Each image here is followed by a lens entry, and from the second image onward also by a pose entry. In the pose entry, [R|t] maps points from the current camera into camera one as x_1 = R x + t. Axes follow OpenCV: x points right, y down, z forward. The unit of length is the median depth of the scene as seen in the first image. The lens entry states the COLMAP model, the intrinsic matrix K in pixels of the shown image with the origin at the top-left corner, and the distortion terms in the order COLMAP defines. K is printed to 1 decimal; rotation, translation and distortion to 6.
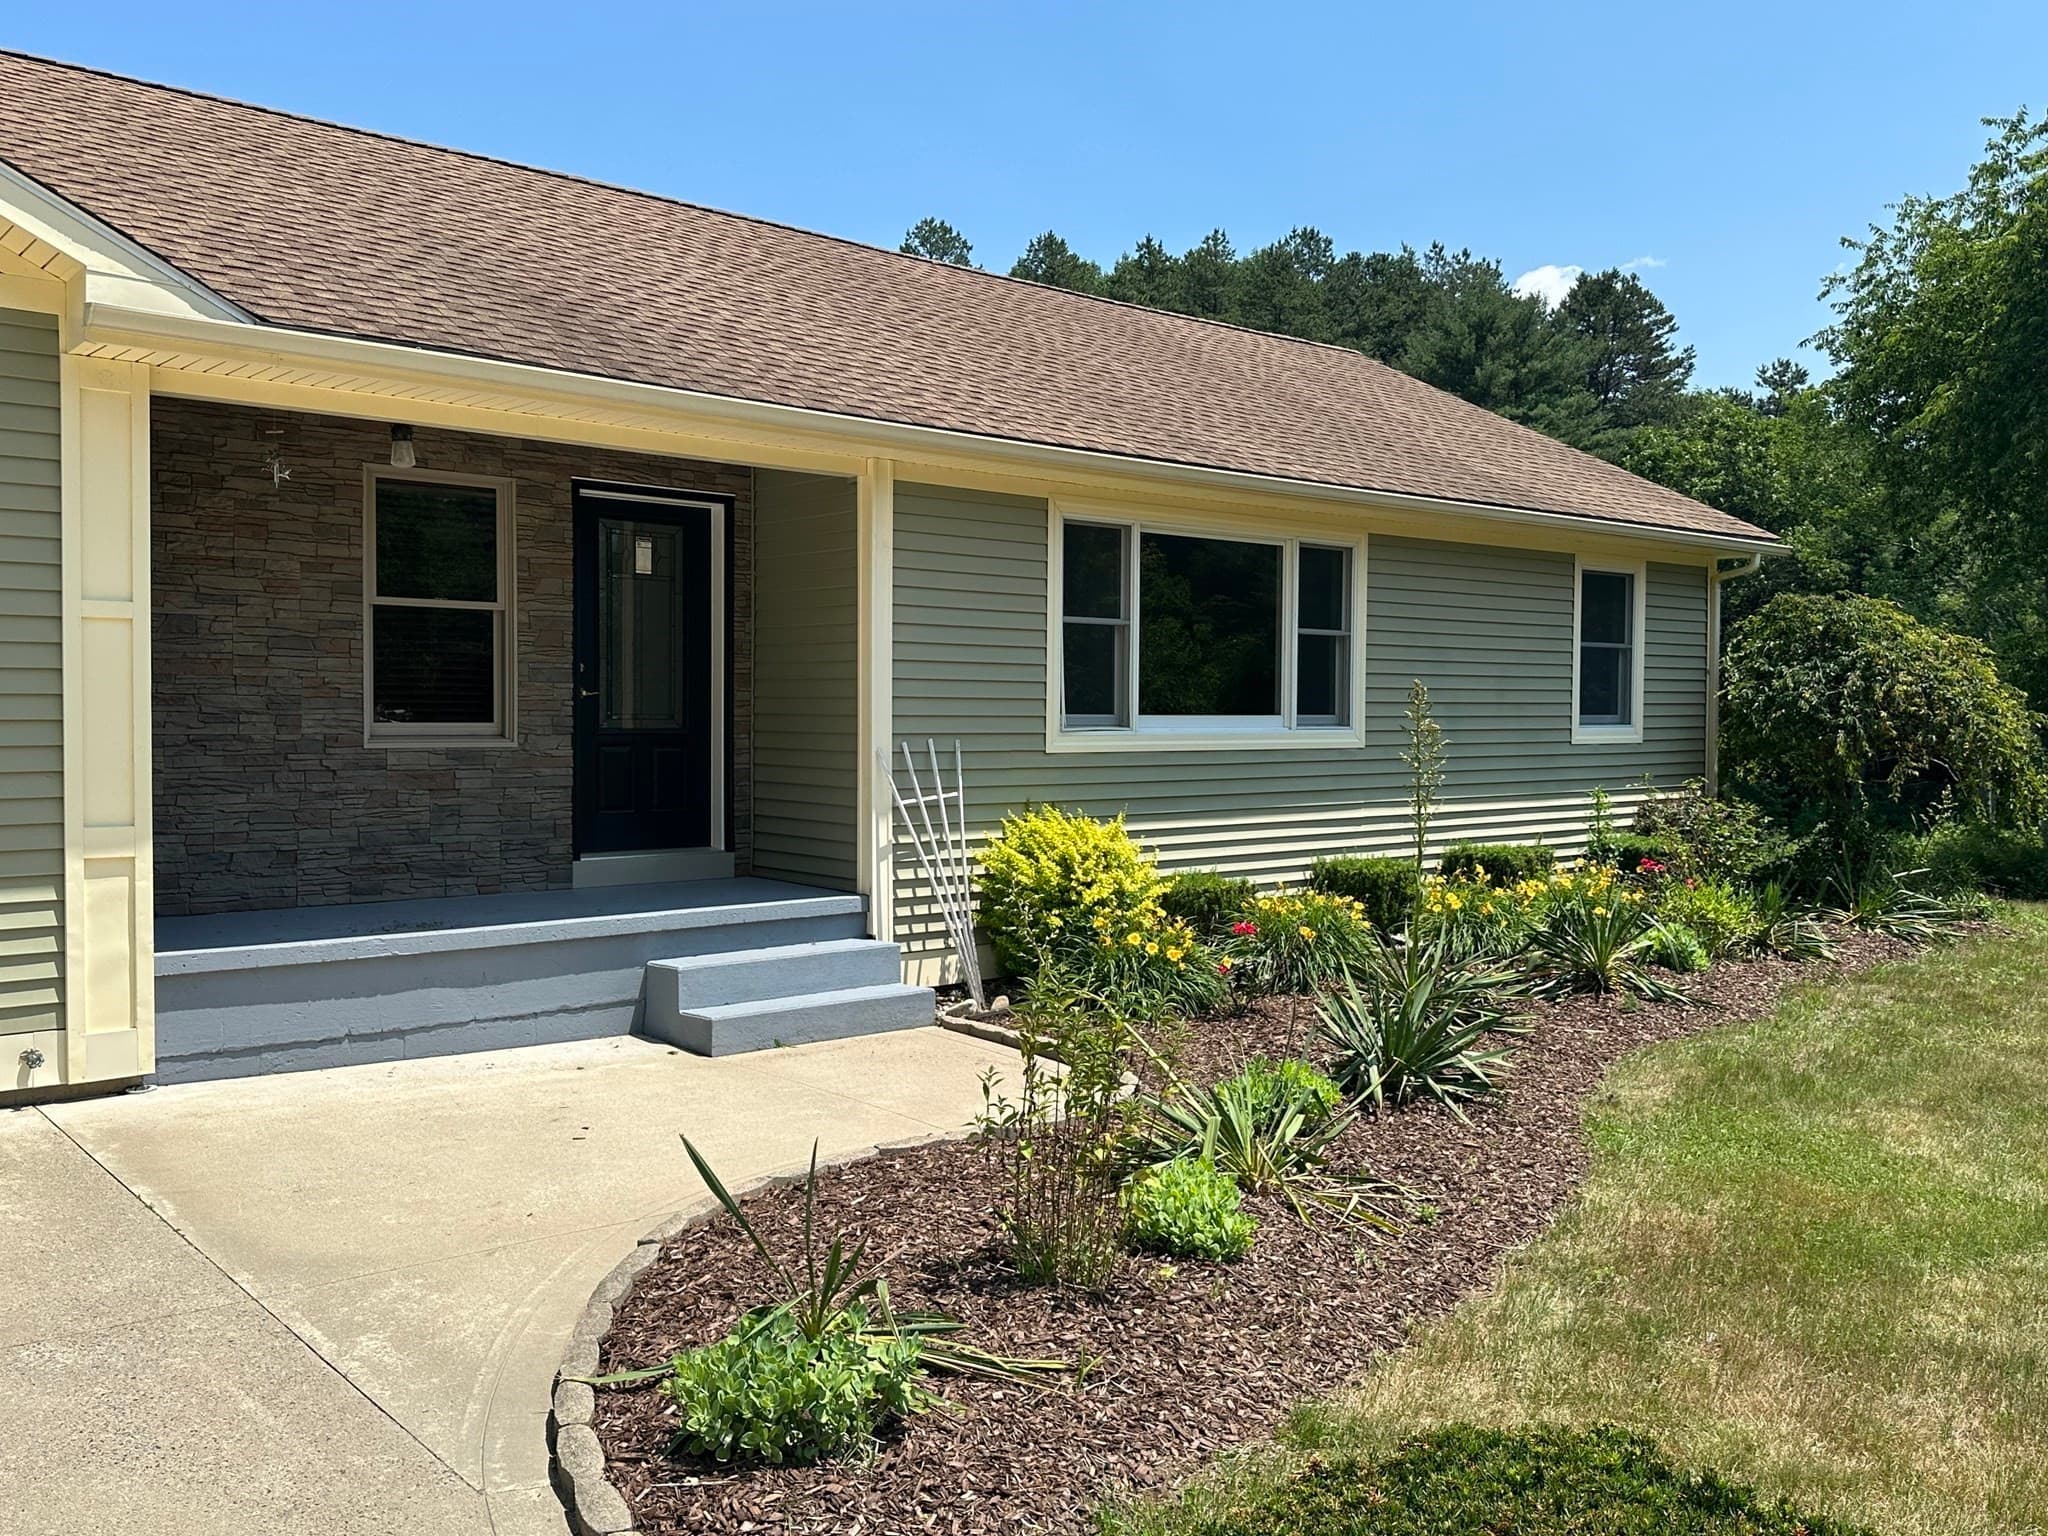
lens RADIAL K [[1749.8, 0, 1022.9], [0, 1749.8, 763.2], [0, 0, 1]] dist [0.087639, -0.083795]
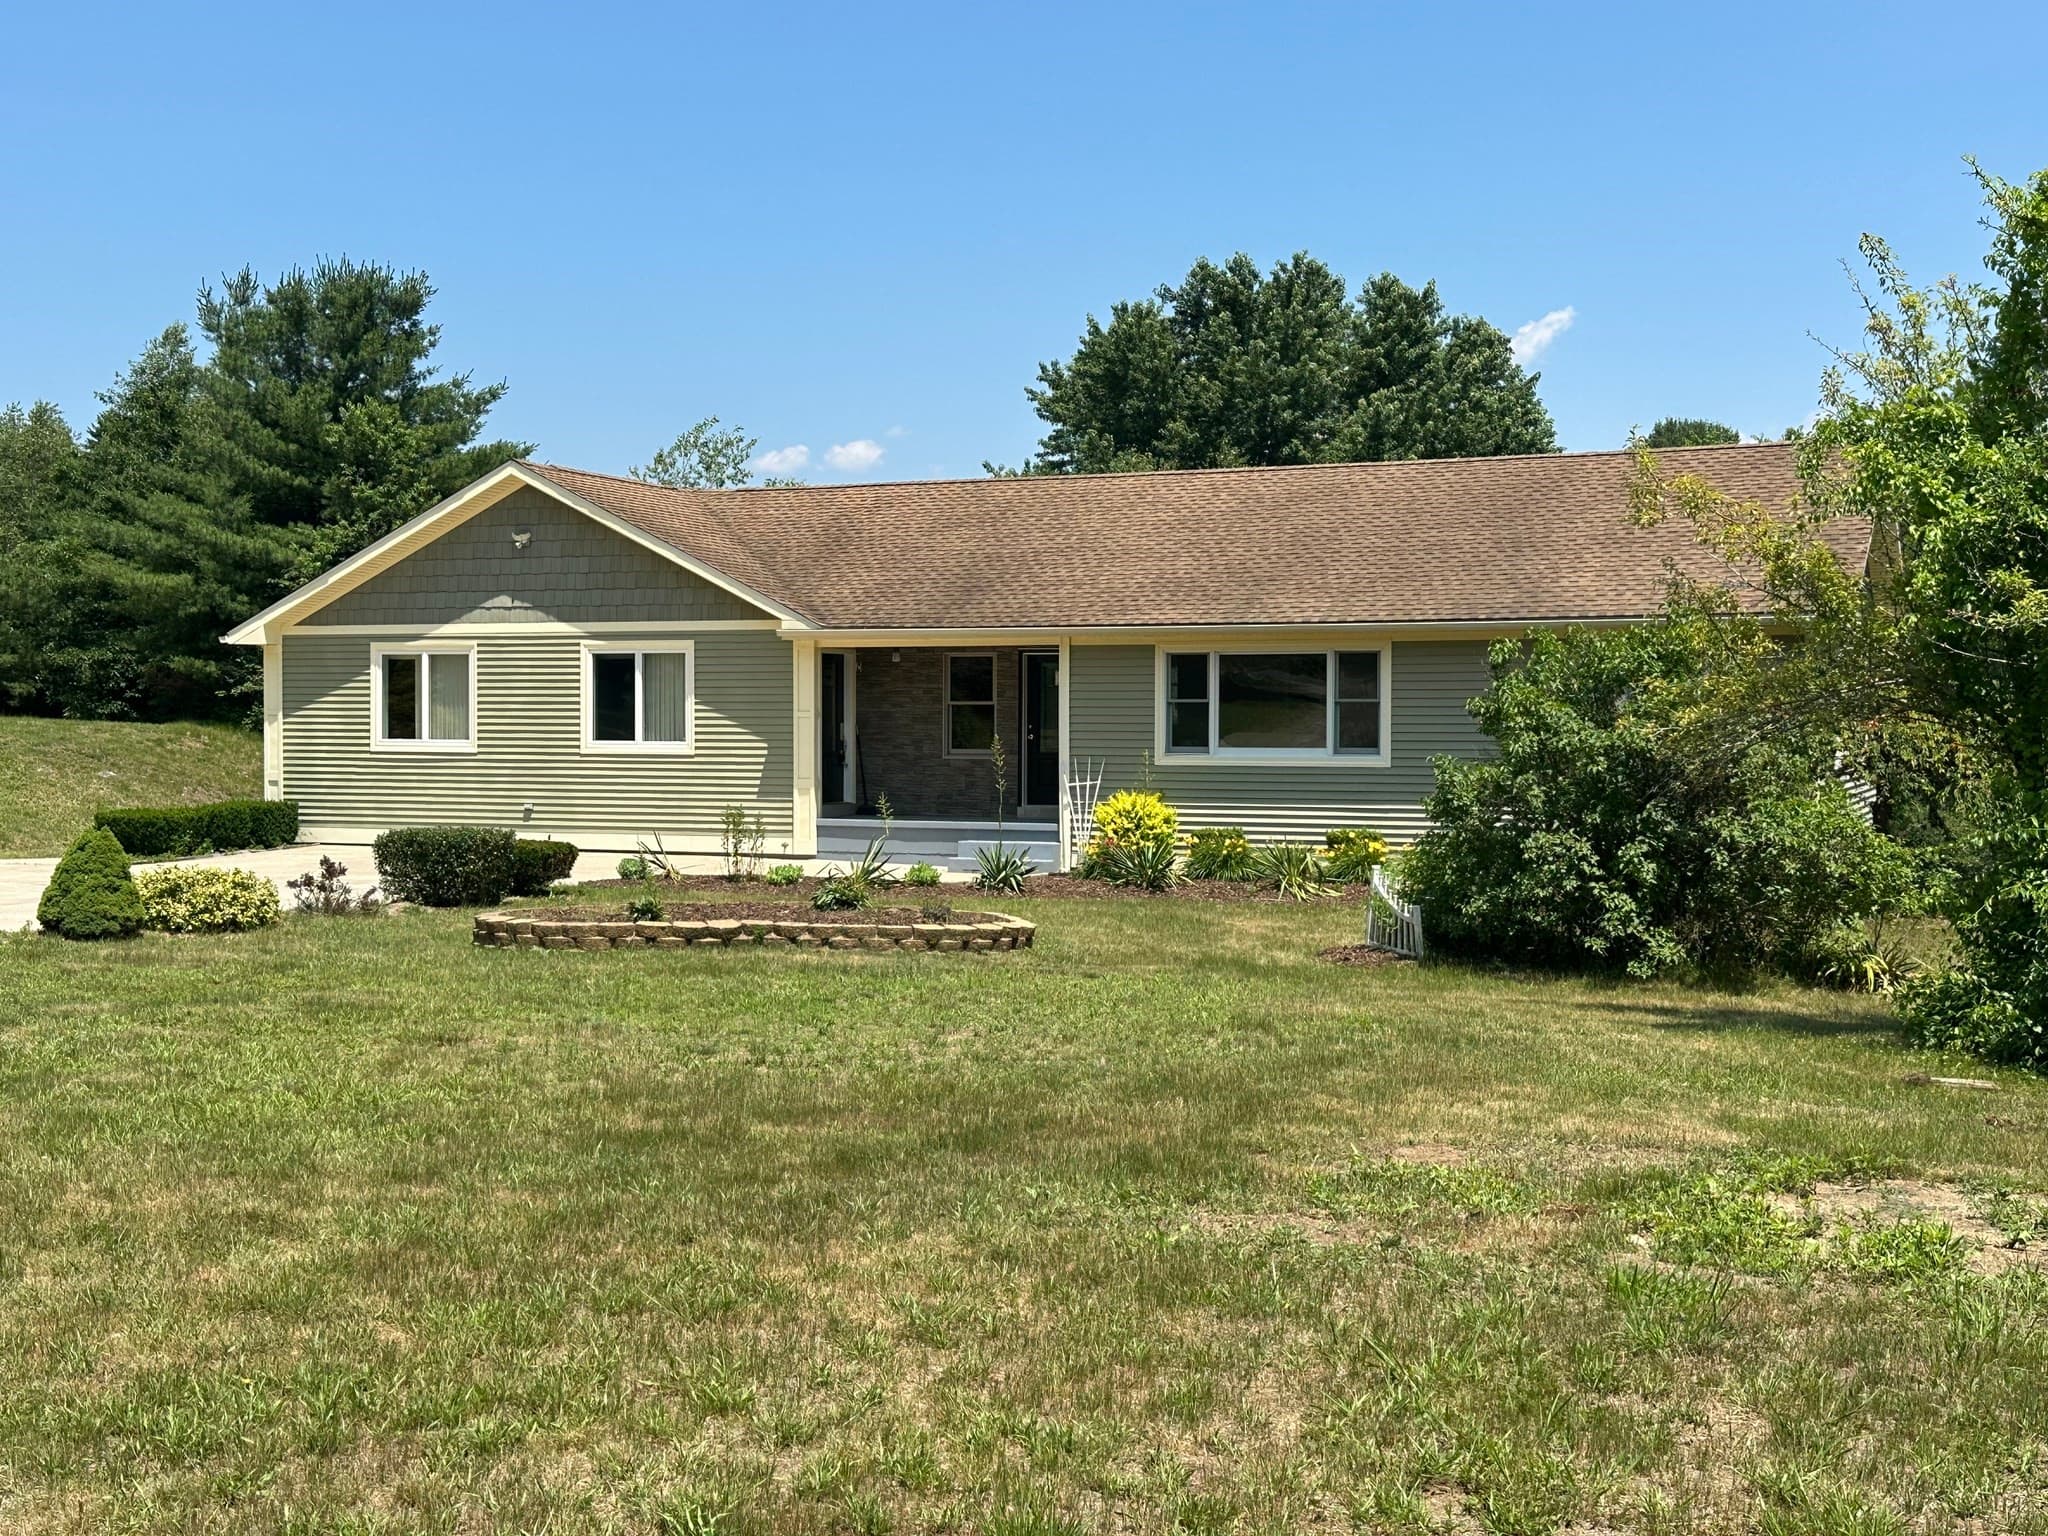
lens RADIAL K [[2598.3, 0, 944.8], [0, 2598.3, 778.5], [0, 0, 1]] dist [0.178751, 0.000000]
pose [[0.409965, 0.015589, -0.911968, 2.676568], [-0.026471, 0.999636, 0.005188, 0.001531], [0.911717, 0.022014, 0.410228, -0.505932]]
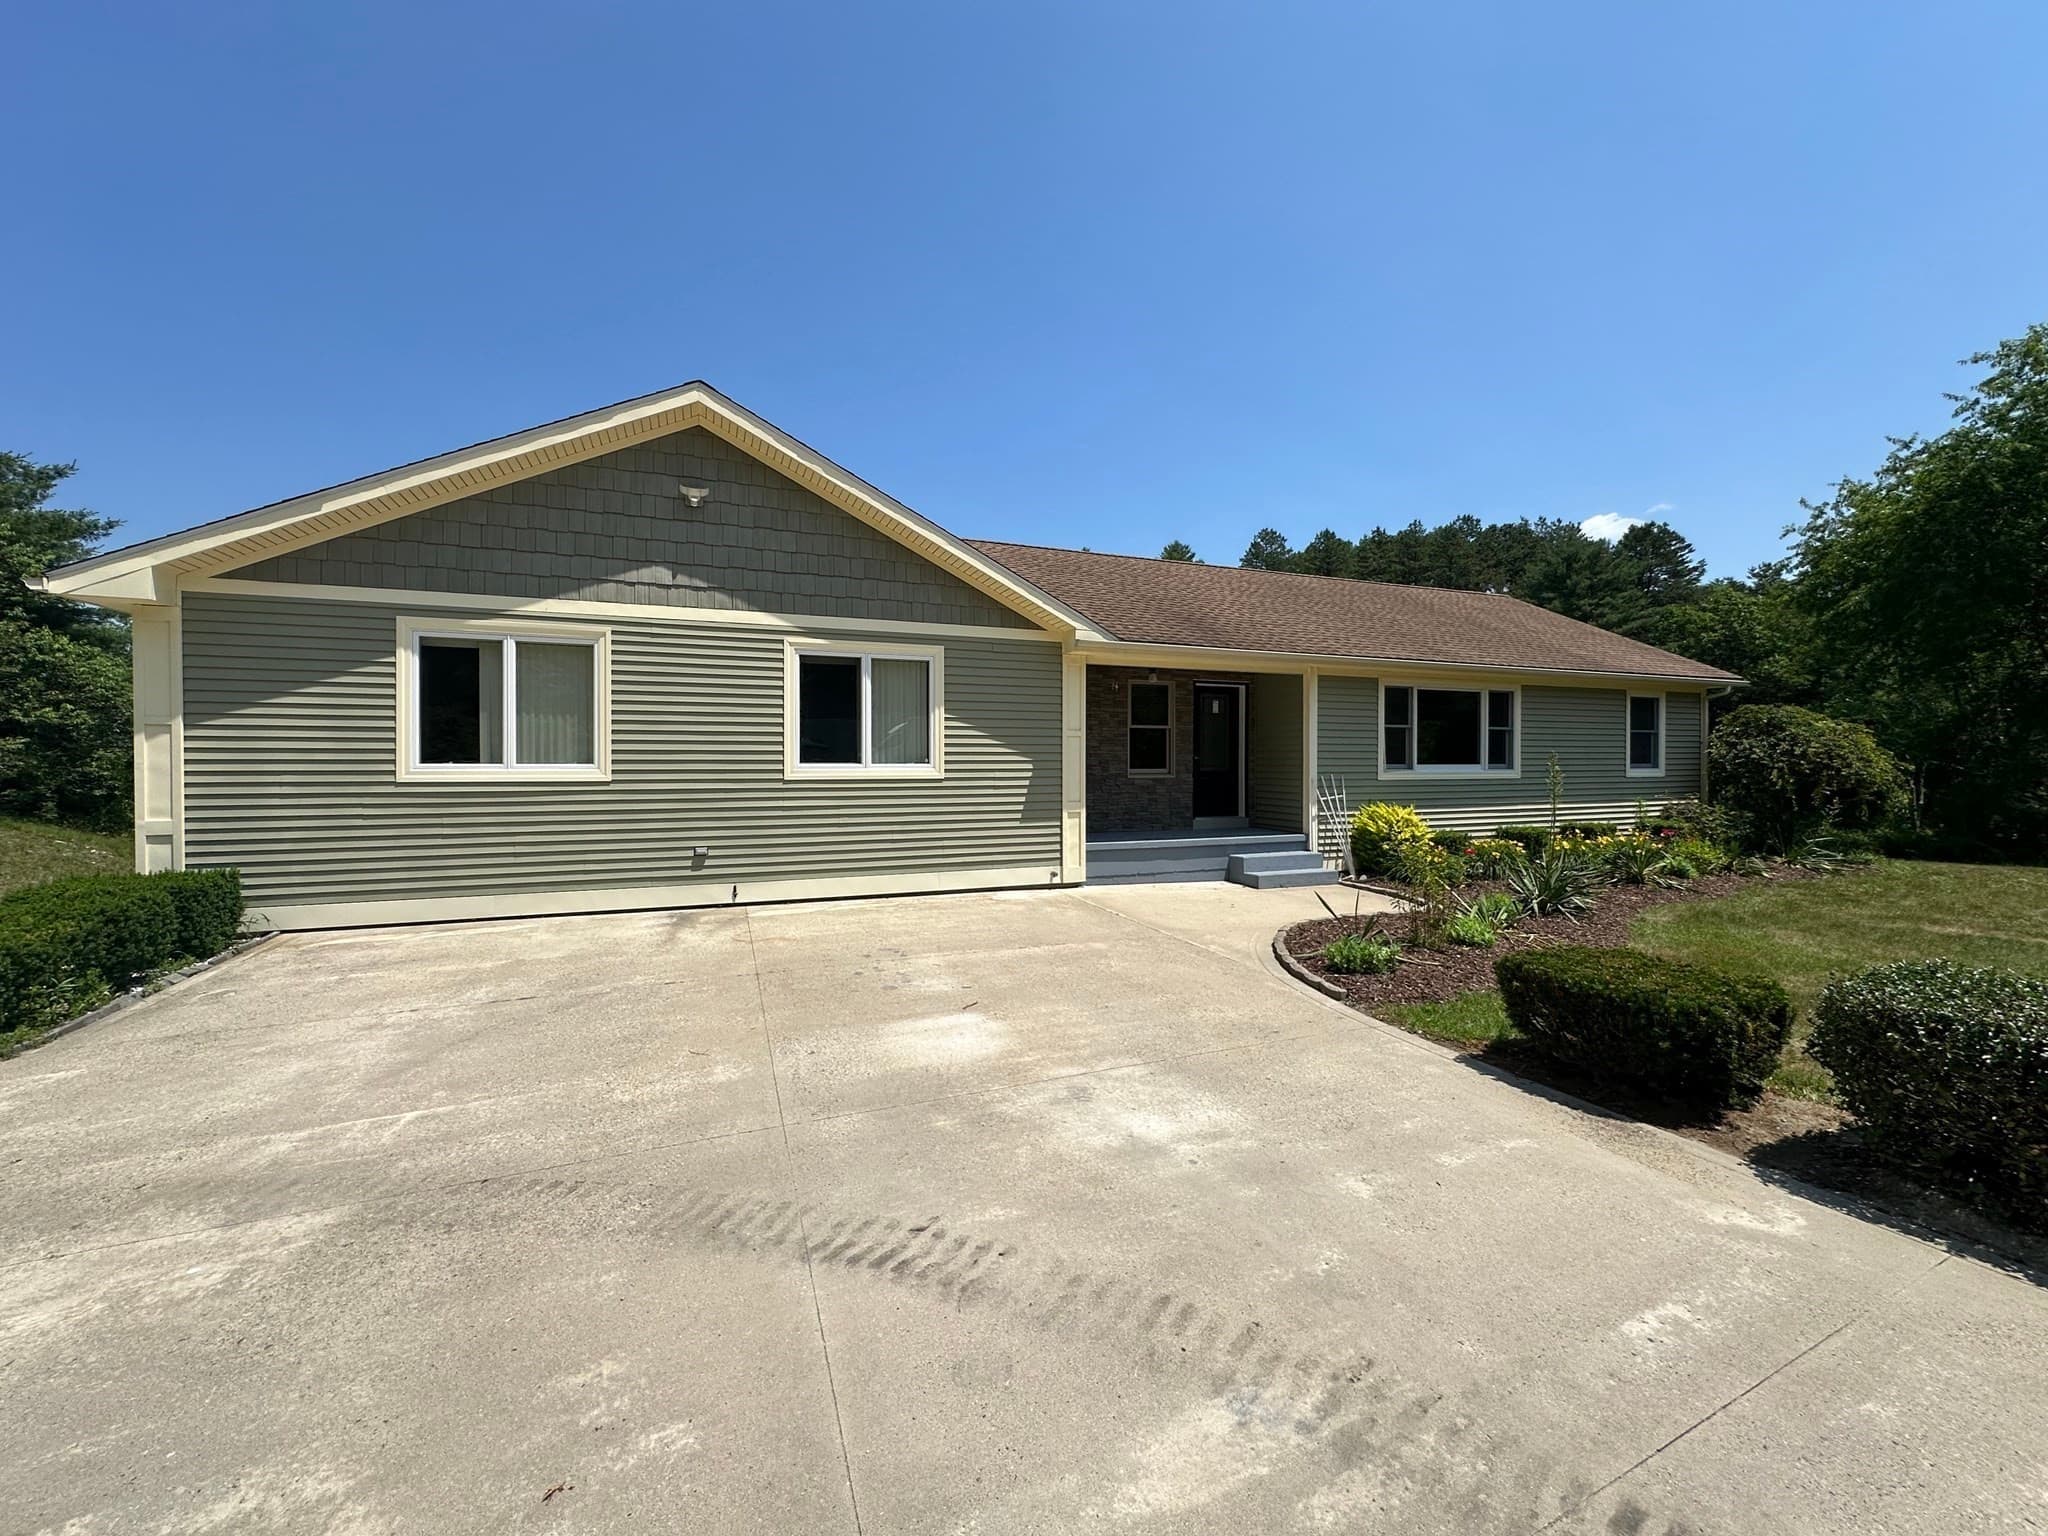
lens RADIAL K [[843.6, 0, 1012.2], [0, 843.6, 777.5], [0, 0, 1]] dist [-0.002251, 0.002586]
pose [[0.946022, -0.000847, -0.324100, -0.087337], [-0.003533, 0.999910, -0.012926, 0.007631], [0.324082, 0.013373, 0.945934, -0.295519]]
